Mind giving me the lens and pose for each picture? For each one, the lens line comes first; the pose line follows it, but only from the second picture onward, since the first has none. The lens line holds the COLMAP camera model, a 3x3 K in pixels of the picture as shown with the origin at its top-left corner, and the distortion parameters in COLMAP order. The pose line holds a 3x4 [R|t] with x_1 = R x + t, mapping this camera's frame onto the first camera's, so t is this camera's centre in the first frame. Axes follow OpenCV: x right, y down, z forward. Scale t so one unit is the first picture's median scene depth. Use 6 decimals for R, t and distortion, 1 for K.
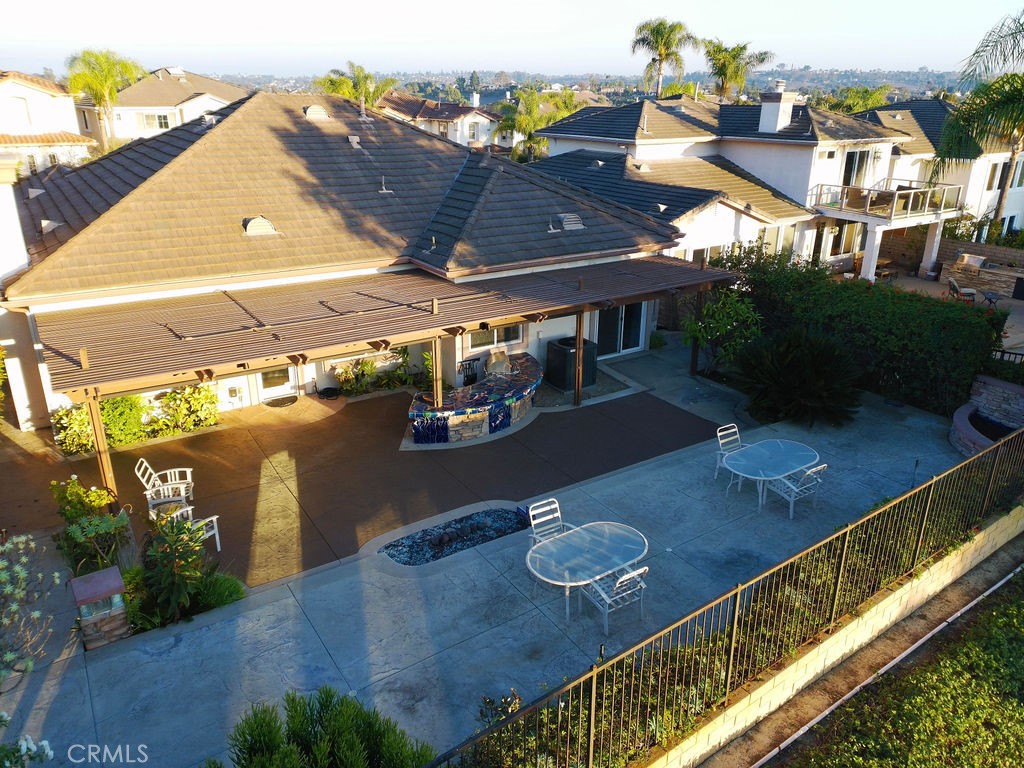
lens RADIAL K [[743.8, 0, 517.6], [0, 743.8, 376.2], [0, 0, 1]] dist [0.090159, -0.096143]
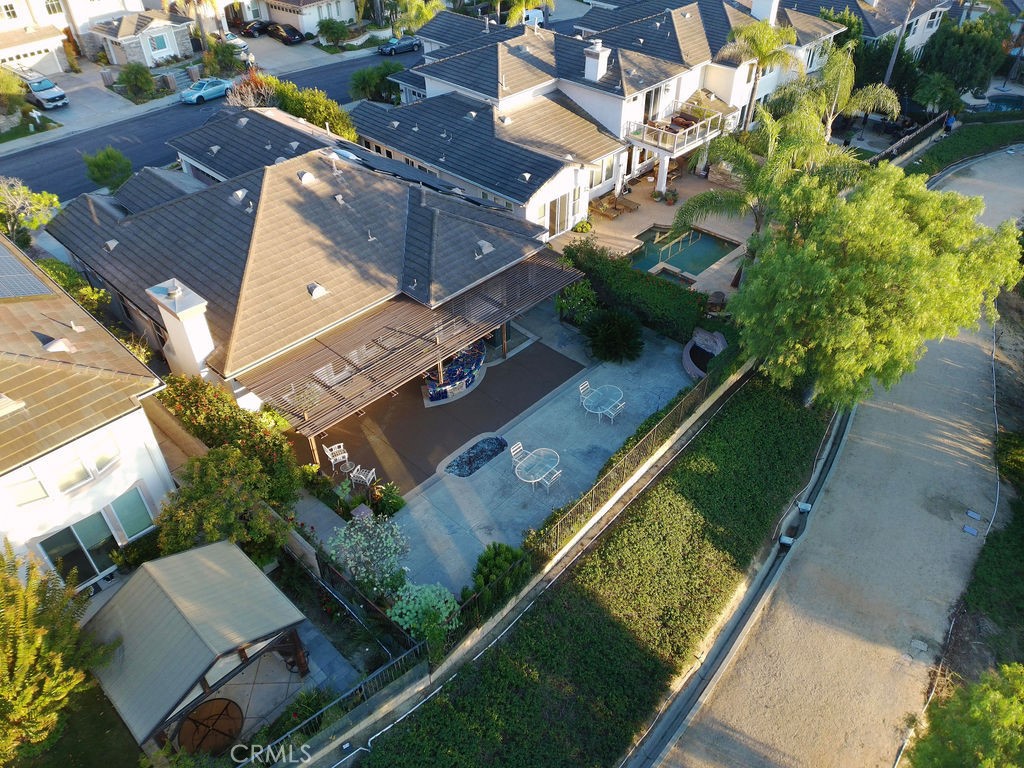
lens RADIAL K [[743.8, 0, 517.6], [0, 743.8, 376.2], [0, 0, 1]] dist [0.090159, -0.096143]
pose [[0.973276, -0.154879, 0.169545, -0.187245], [0.092025, 0.939498, 0.329962, -0.470159], [-0.210391, -0.305542, 0.928644, -0.666569]]
